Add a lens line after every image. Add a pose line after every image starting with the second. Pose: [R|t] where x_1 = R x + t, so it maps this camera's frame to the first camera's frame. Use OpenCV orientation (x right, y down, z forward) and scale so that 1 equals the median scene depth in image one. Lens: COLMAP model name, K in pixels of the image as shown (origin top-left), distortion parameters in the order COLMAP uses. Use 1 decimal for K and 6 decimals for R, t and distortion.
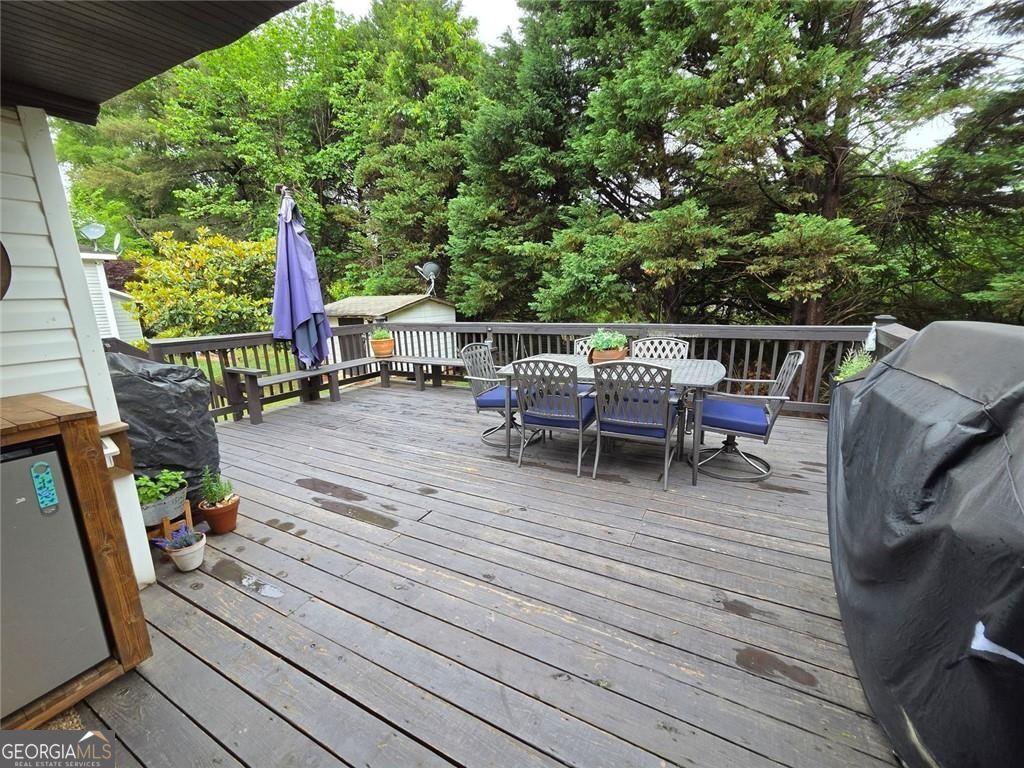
lens RADIAL K [[421.2, 0, 511.2], [0, 421.2, 389.2], [0, 0, 1]] dist [-0.003307, 0.003255]
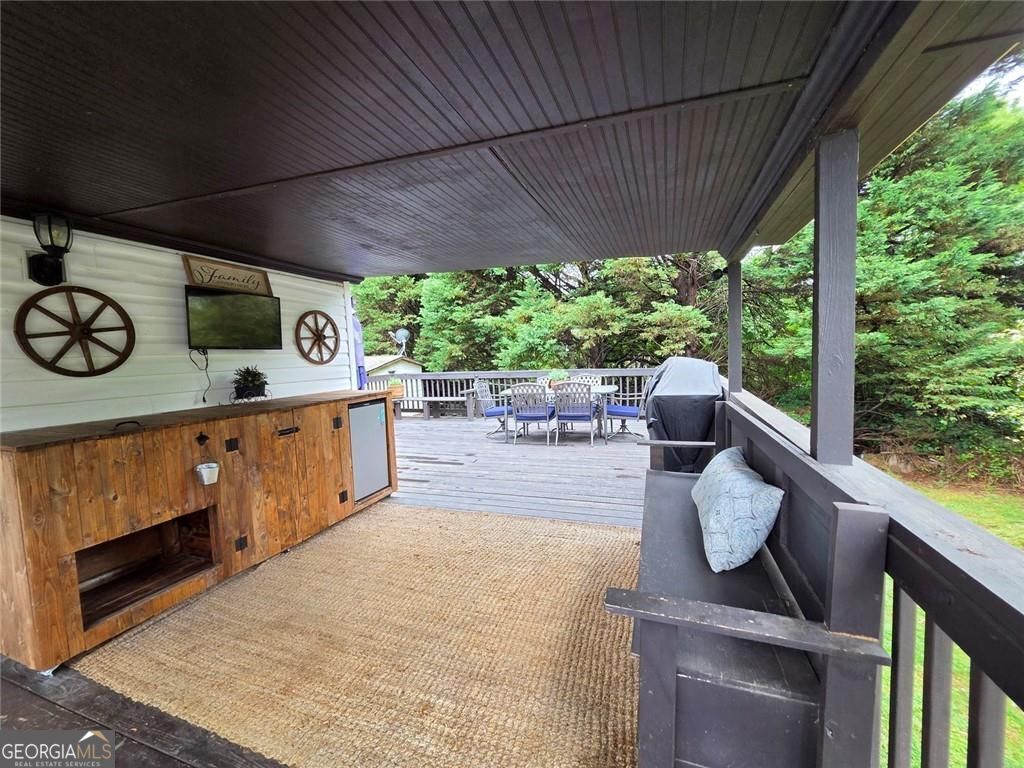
lens RADIAL K [[421.2, 0, 513.0], [0, 421.2, 382.9], [0, 0, 1]] dist [-0.003307, 0.003255]
pose [[0.988357, -0.020147, 0.150811, -0.084816], [0.043572, 0.987160, -0.153679, 0.066428], [-0.145779, 0.158461, 0.976544, -0.266749]]
